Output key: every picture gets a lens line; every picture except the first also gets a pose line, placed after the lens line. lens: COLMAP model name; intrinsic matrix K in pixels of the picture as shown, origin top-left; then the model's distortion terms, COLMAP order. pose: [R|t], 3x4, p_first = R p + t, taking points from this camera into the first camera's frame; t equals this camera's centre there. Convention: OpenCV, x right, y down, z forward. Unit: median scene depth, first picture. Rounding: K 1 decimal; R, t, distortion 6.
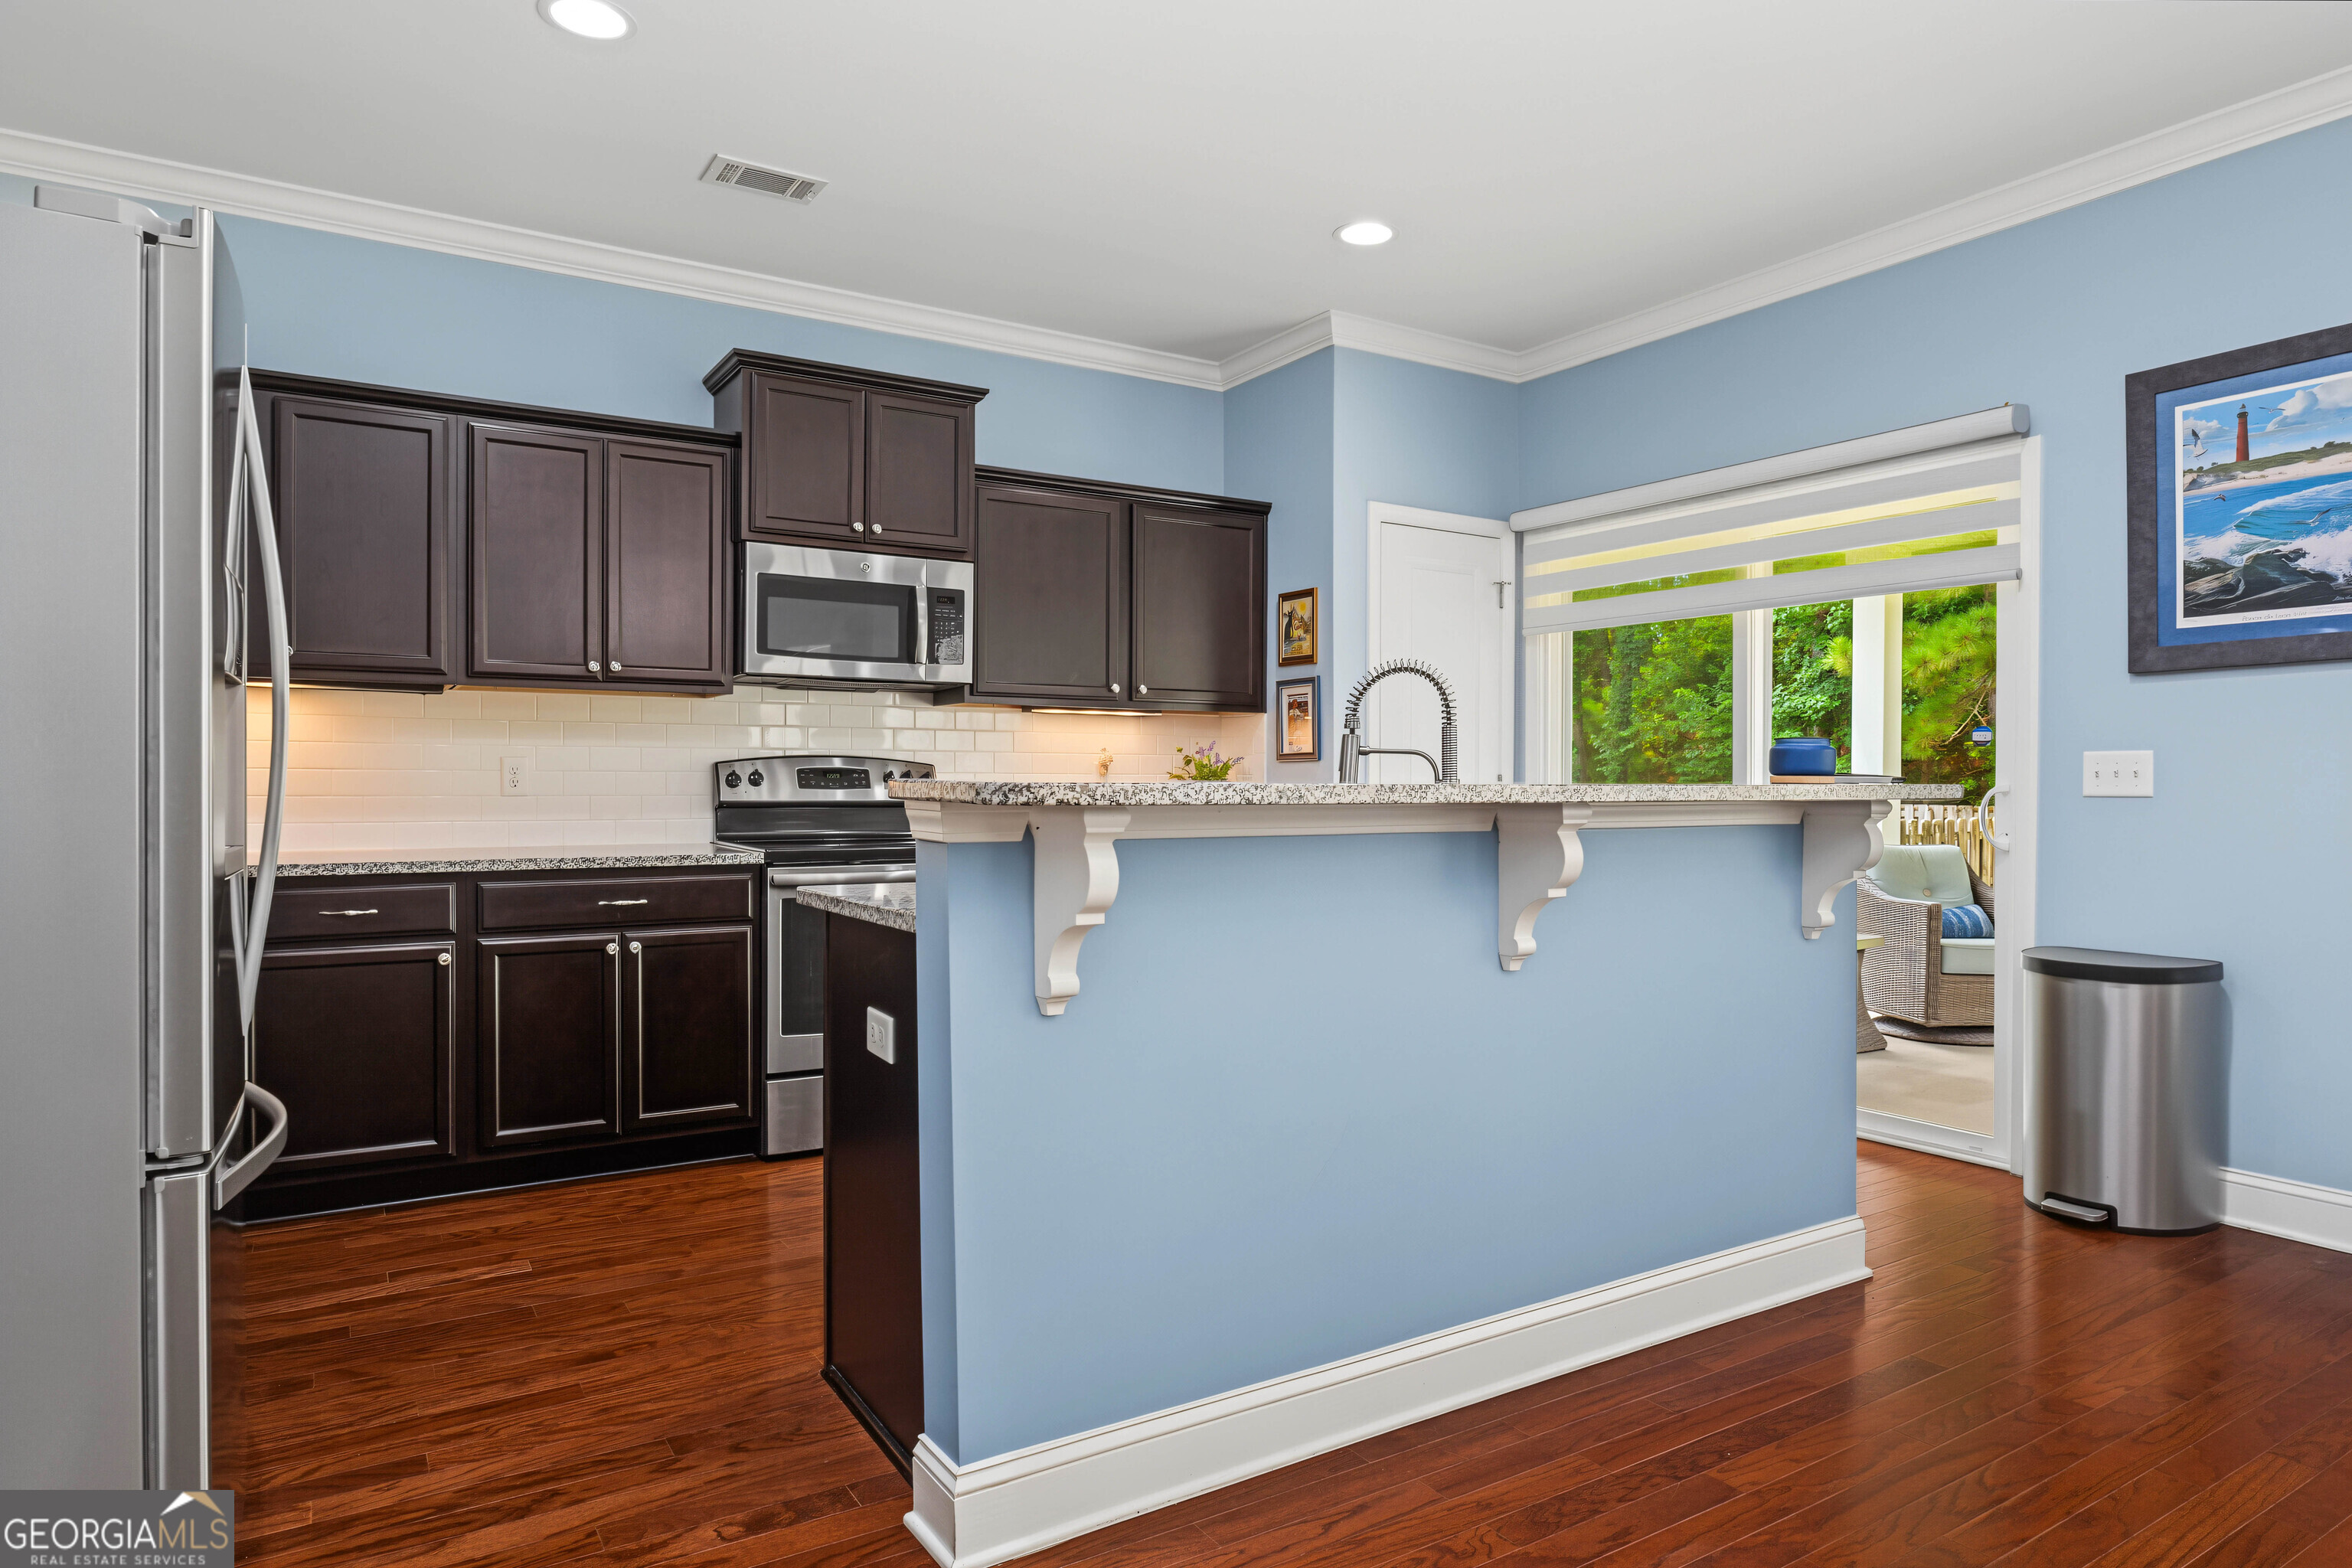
lens RADIAL K [[1374.5, 0, 1176.0], [0, 1374.5, 784.0], [0, 0, 1]] dist [-0.024265, 0.009930]
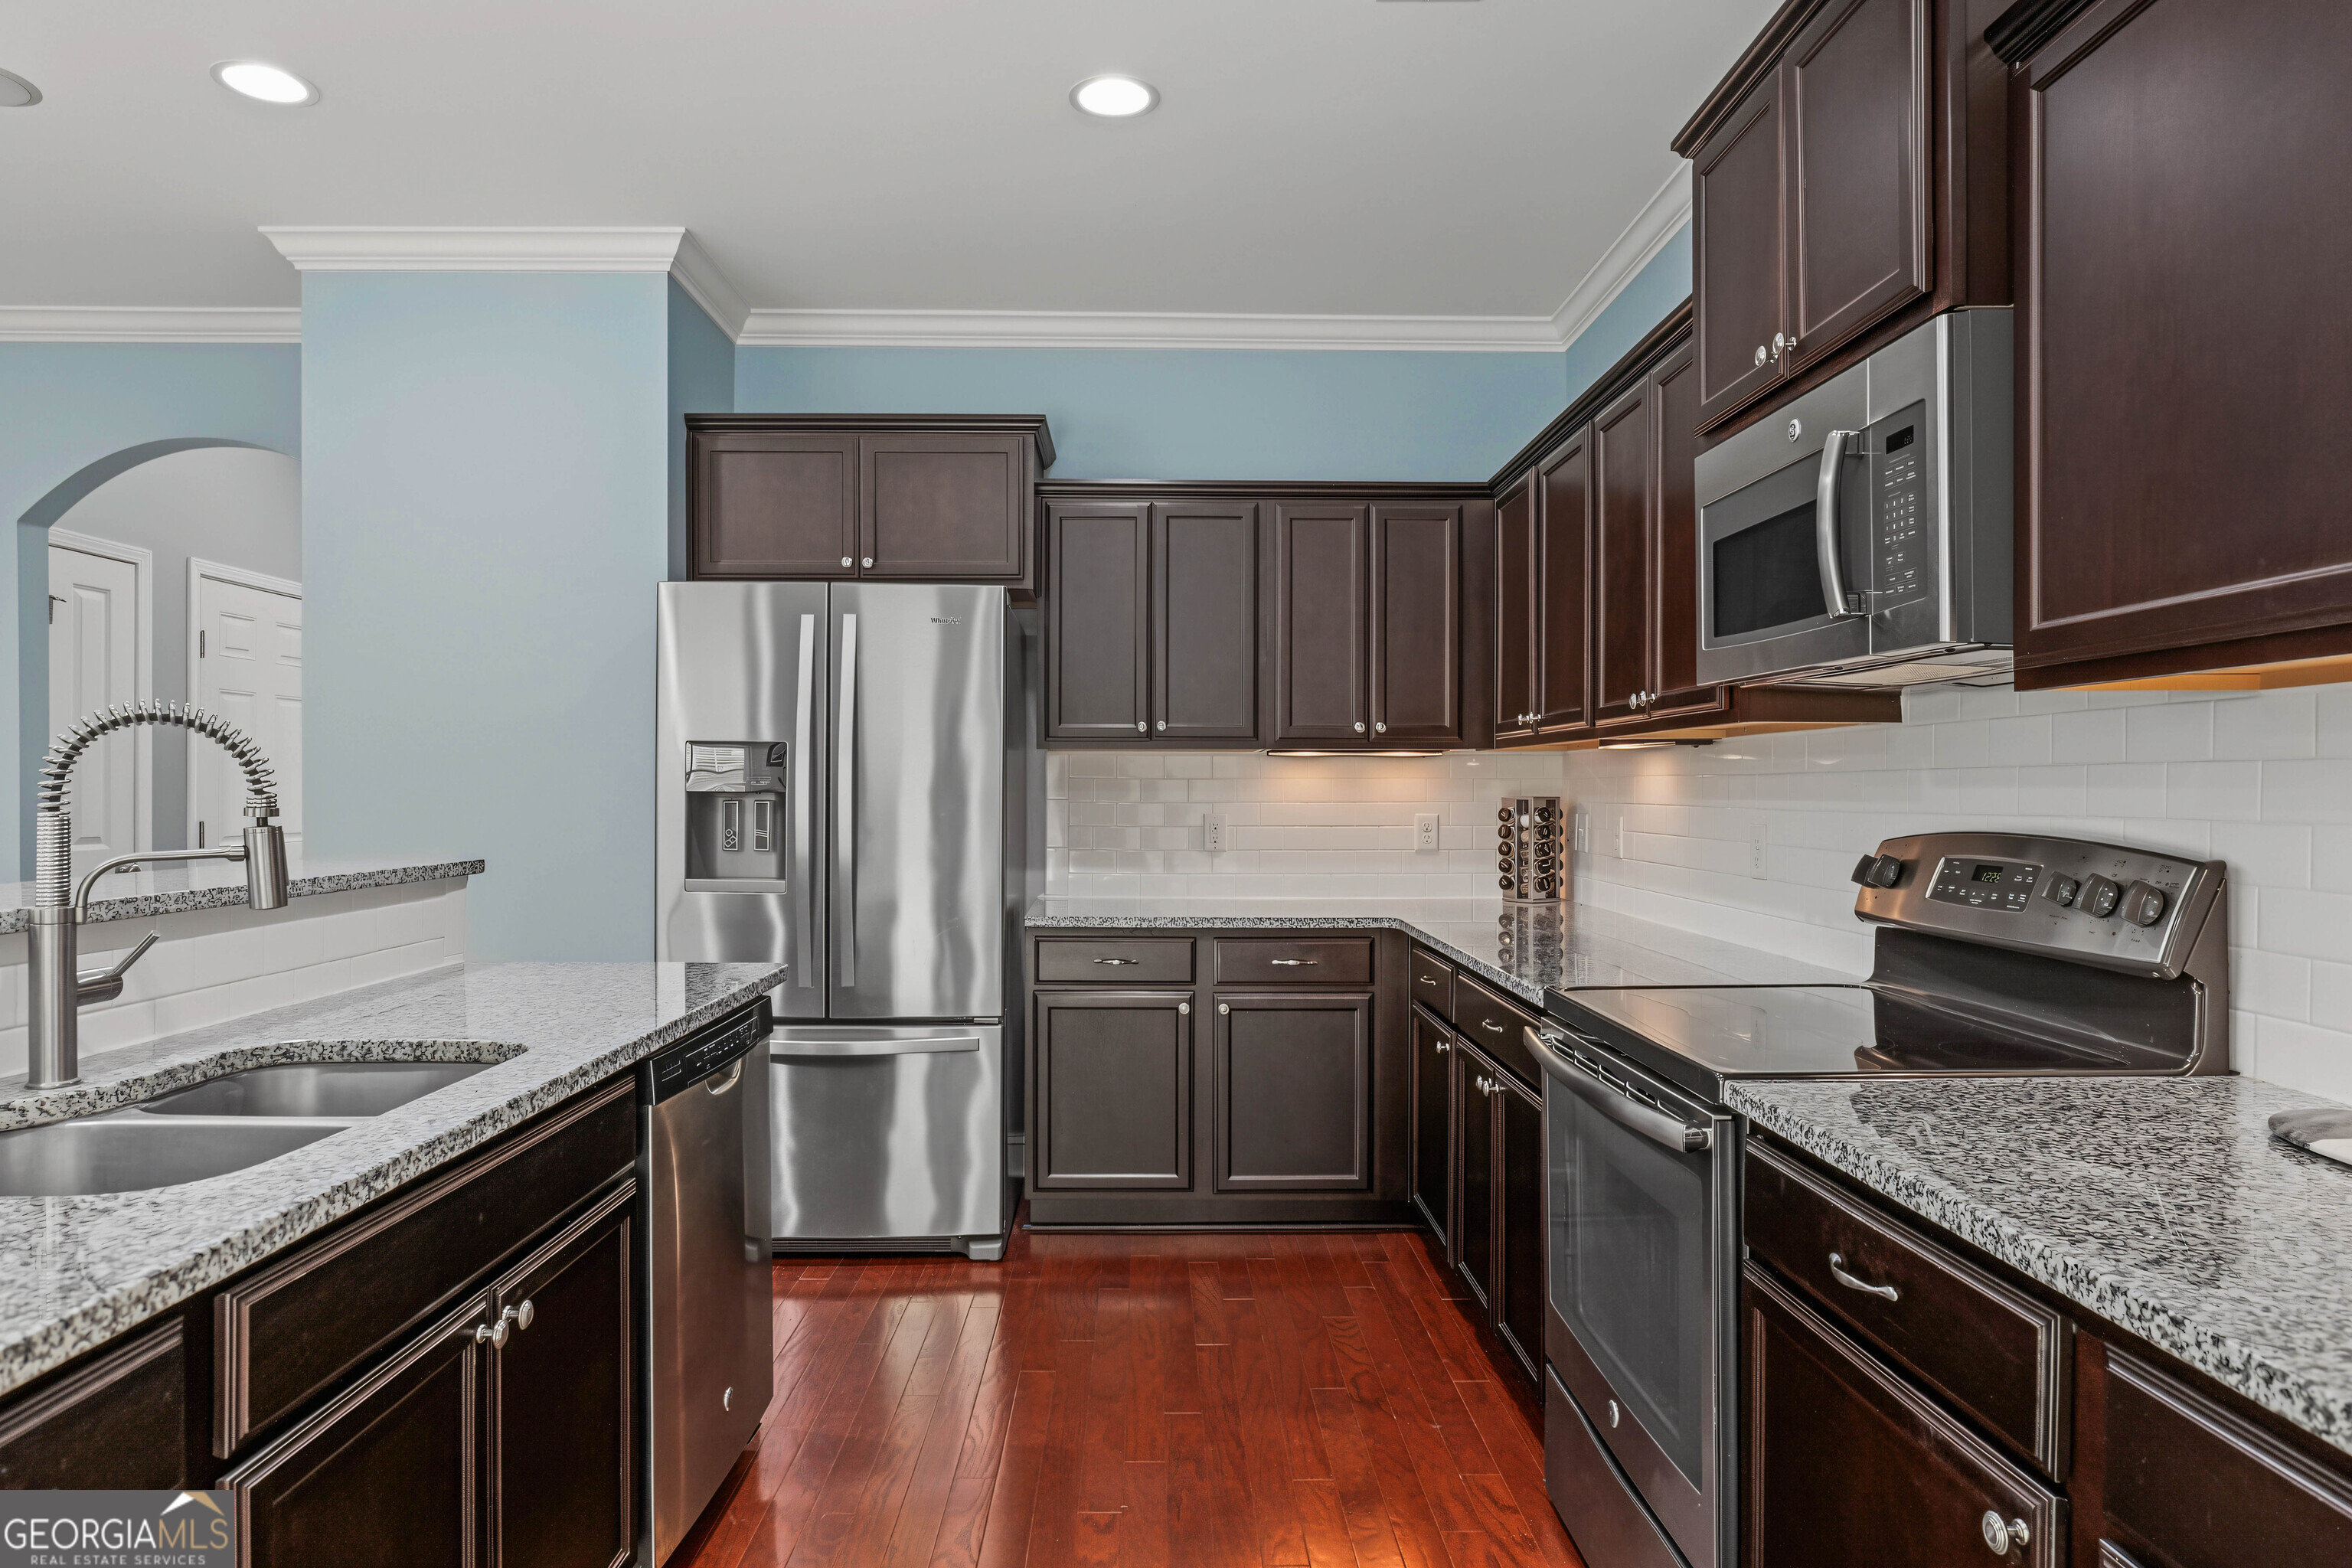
lens RADIAL K [[1394.8, 0, 1176.0], [0, 1394.8, 784.0], [0, 0, 1]] dist [-0.011248, 0.003060]
pose [[-0.512760, -0.006711, -0.858506, 0.338954], [-0.005189, 0.999975, -0.004718, -0.040793], [0.858516, 0.002035, -0.512782, 1.260660]]
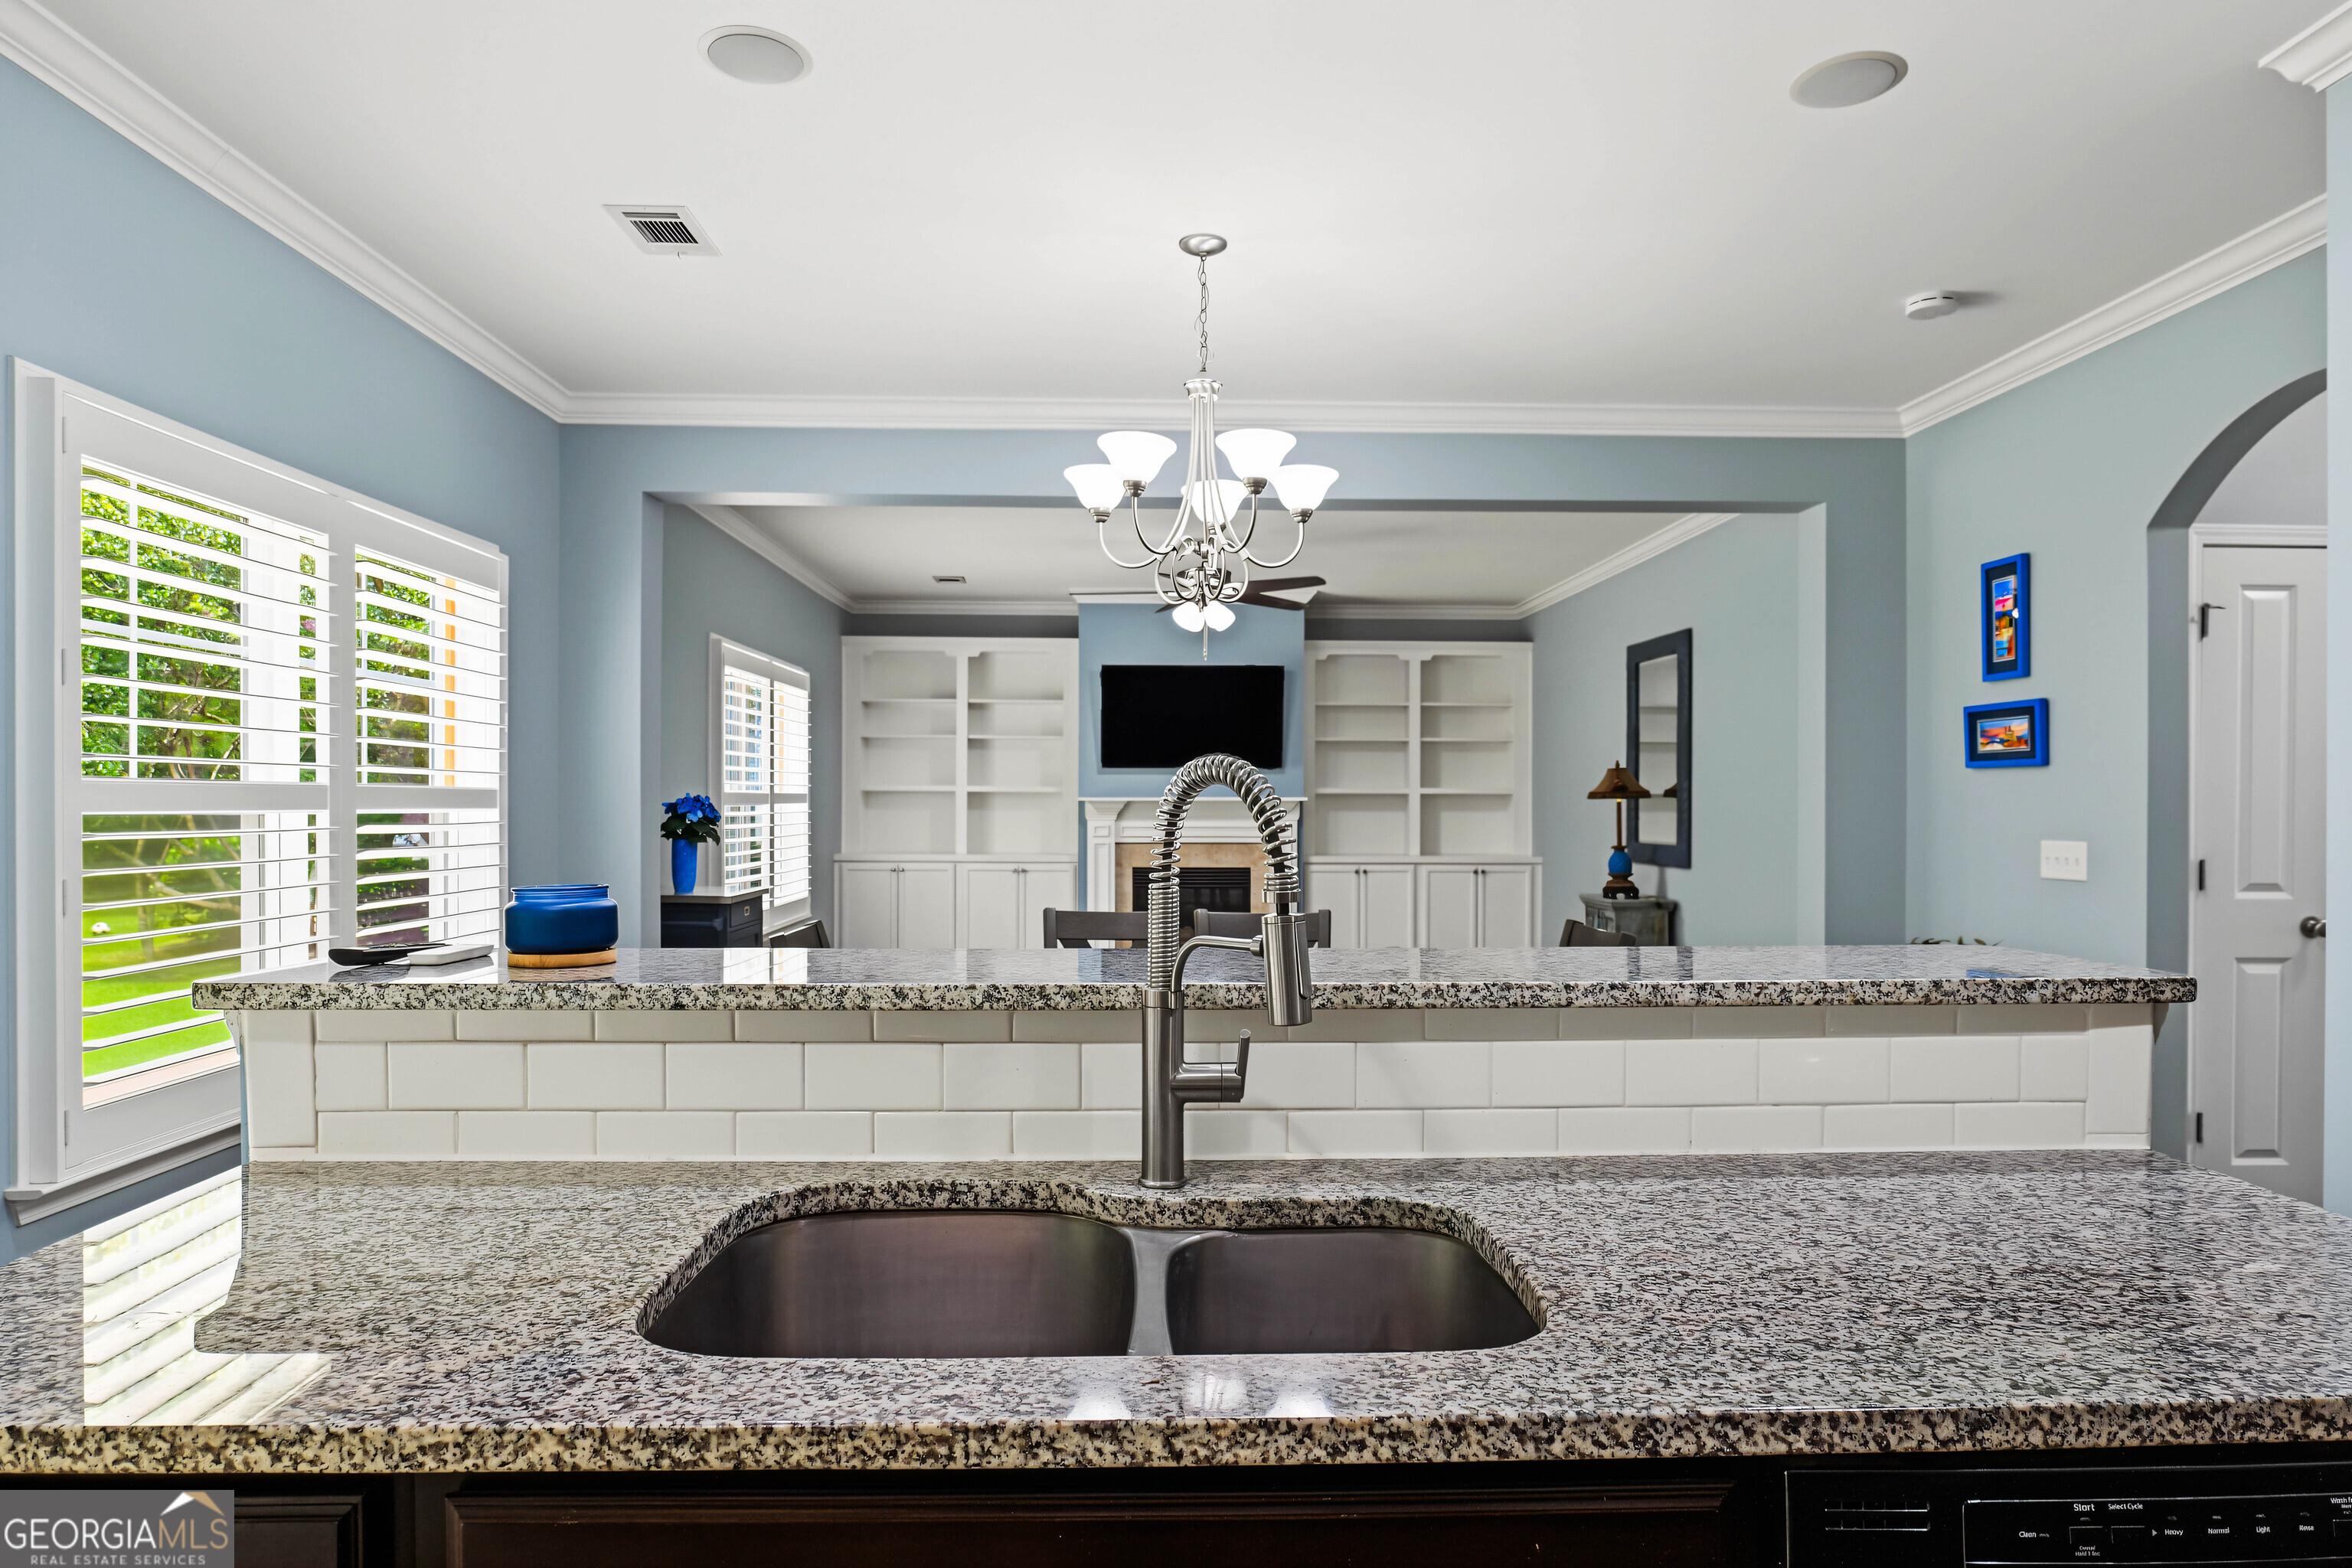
lens RADIAL K [[1374.5, 0, 1176.0], [0, 1374.5, 784.0], [0, 0, 1]] dist [-0.024265, 0.009930]
pose [[-0.865218, 0.002079, 0.501391, -0.053953], [-0.003164, 0.999949, -0.009606, -0.057199], [-0.501386, -0.009898, -0.865167, 1.076928]]
